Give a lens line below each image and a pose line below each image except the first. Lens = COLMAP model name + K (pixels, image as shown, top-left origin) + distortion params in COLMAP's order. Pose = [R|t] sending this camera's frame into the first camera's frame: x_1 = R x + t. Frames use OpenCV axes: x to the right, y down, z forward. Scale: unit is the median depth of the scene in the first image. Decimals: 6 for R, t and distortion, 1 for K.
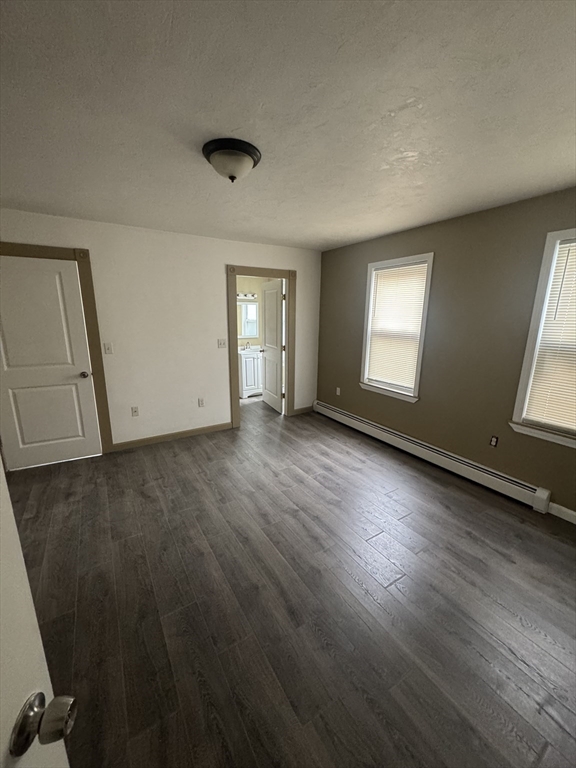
lens RADIAL K [[306.2, 0, 287.1], [0, 306.2, 383.4], [0, 0, 1]] dist [-0.003275, 0.000672]
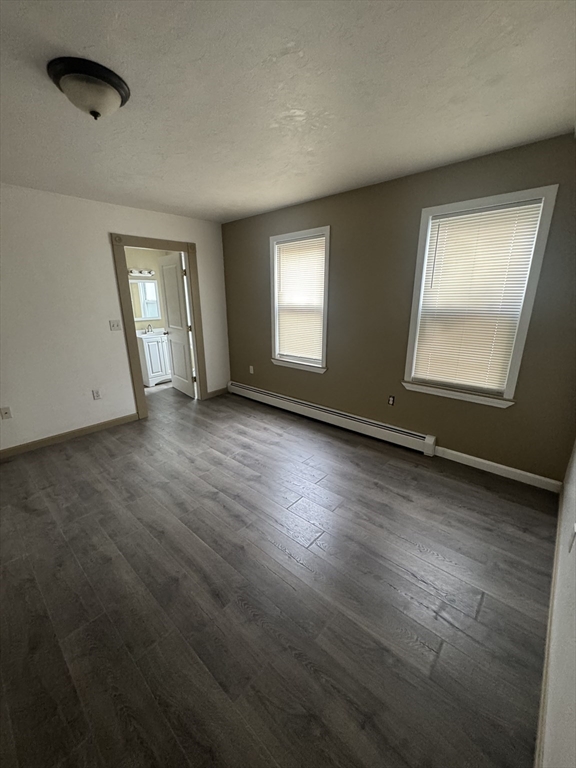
lens RADIAL K [[306.2, 0, 287.1], [0, 306.2, 383.4], [0, 0, 1]] dist [-0.003275, 0.000672]
pose [[0.961155, -0.092193, 0.260157, 0.028765], [0.078920, 0.995011, 0.061036, 0.033112], [-0.264486, -0.038133, 0.963635, 0.028555]]
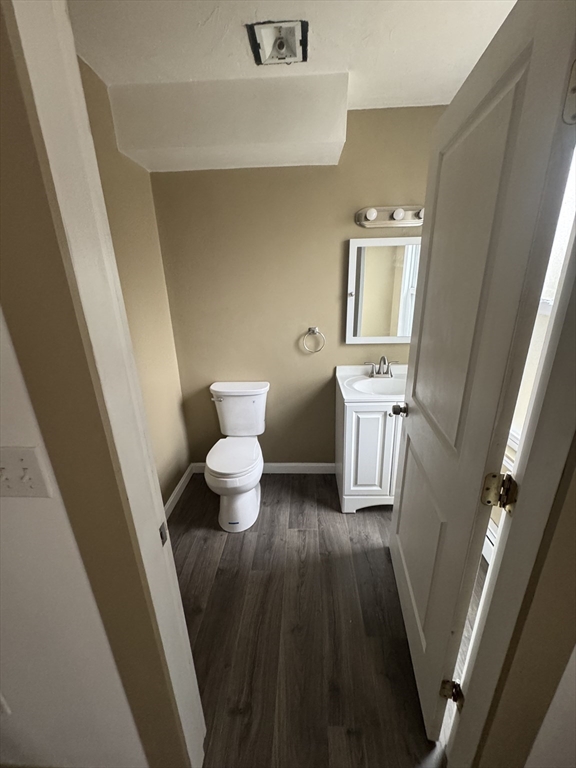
lens RADIAL K [[306.2, 0, 287.1], [0, 306.2, 383.4], [0, 0, 1]] dist [-0.003275, 0.000672]
pose [[0.820633, 0.151085, -0.551122, -0.042419], [-0.096259, 0.987183, 0.127295, -0.309979], [0.563290, -0.051412, 0.824658, 1.446230]]
